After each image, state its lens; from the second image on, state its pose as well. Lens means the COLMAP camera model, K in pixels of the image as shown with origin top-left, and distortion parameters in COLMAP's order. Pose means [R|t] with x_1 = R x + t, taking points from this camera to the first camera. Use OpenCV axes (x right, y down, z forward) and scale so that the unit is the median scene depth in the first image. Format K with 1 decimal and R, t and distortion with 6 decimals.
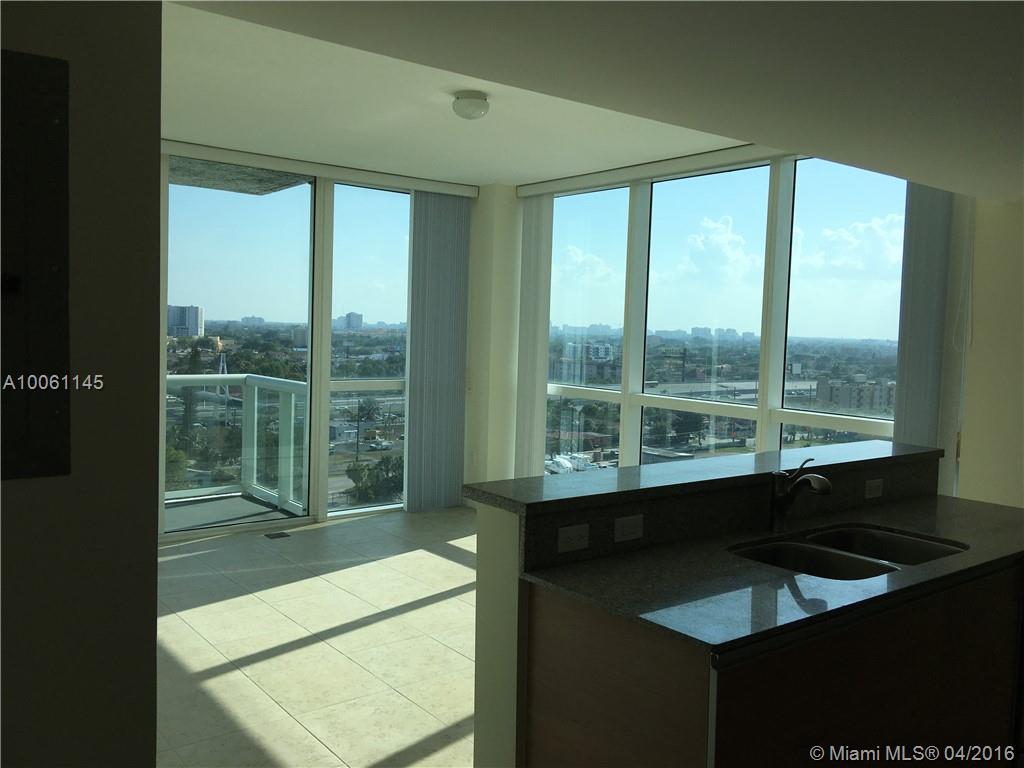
lens RADIAL K [[871.8, 0, 508.4], [0, 871.8, 371.3], [0, 0, 1]] dist [0.051287, -0.003767]
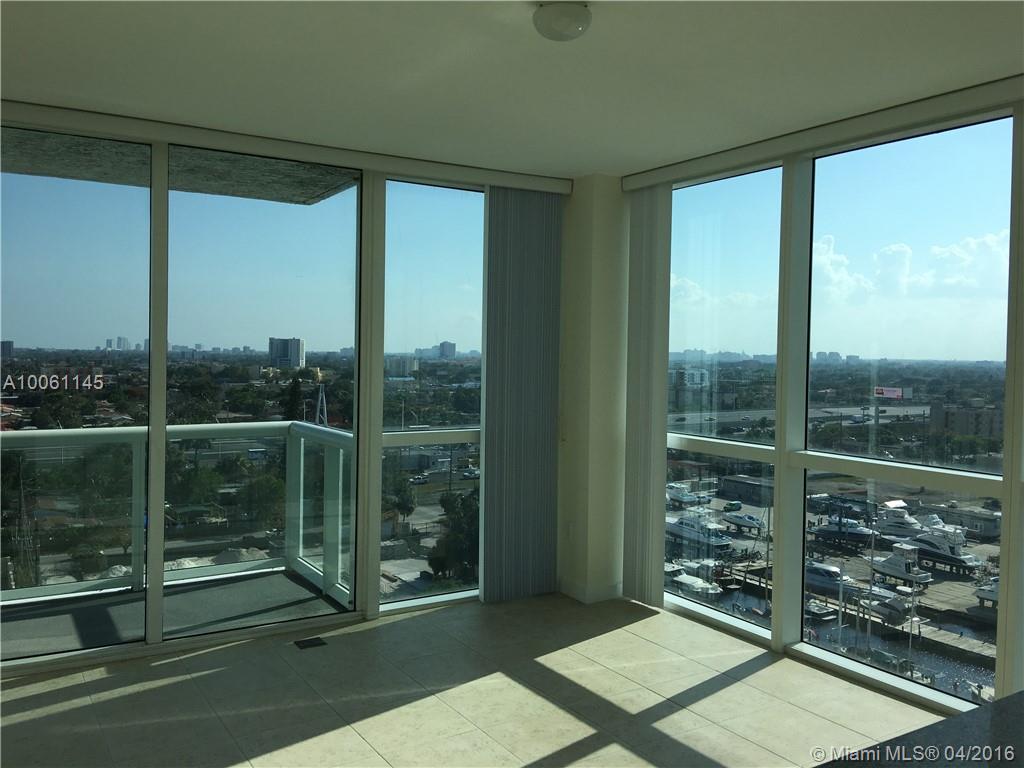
lens RADIAL K [[871.8, 0, 508.4], [0, 871.8, 371.3], [0, 0, 1]] dist [0.051287, -0.003767]
pose [[0.994380, -0.012963, -0.105069, -0.010853], [0.009668, 0.999447, -0.031811, -0.017003], [0.105423, 0.030617, 0.993956, 0.225328]]
